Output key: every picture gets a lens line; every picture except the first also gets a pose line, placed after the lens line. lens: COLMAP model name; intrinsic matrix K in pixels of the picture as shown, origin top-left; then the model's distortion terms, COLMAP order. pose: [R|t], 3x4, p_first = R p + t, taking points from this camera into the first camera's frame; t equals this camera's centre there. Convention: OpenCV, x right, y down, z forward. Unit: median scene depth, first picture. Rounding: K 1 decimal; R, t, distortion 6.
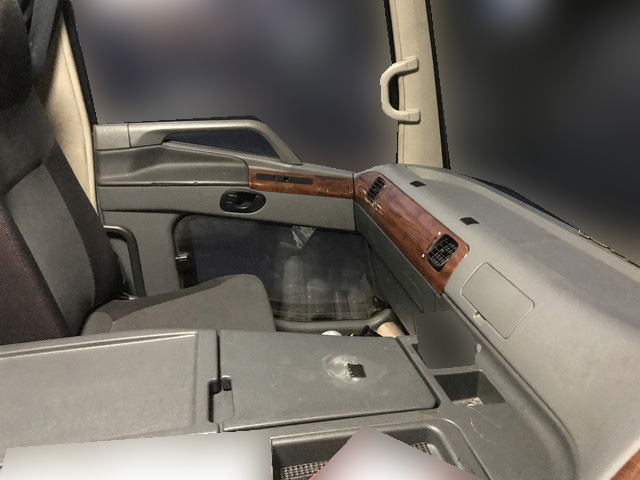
lens RADIAL K [[528.7, 0, 317.4], [0, 528.7, 235.3], [0, 0, 1]] dist [0.056168, -0.074129]
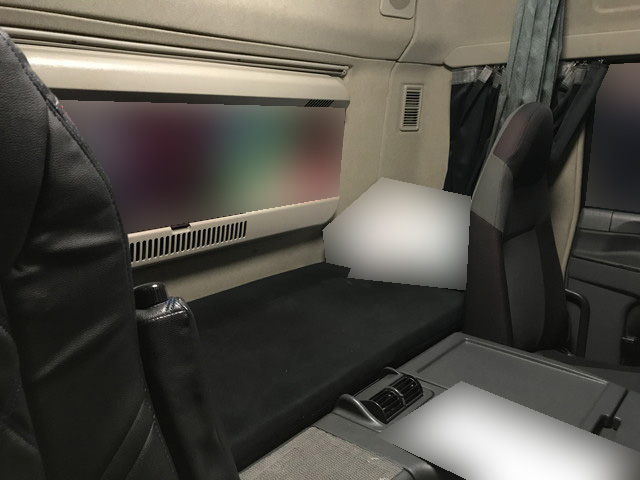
lens RADIAL K [[528.7, 0, 318.9], [0, 528.7, 235.2], [0, 0, 1]] dist [0.056168, -0.074129]
pose [[0.632159, 0.202970, -0.747782, 0.122518], [-0.306362, 0.951915, -0.000615, 0.038109], [0.711700, 0.229481, 0.663944, -0.224928]]
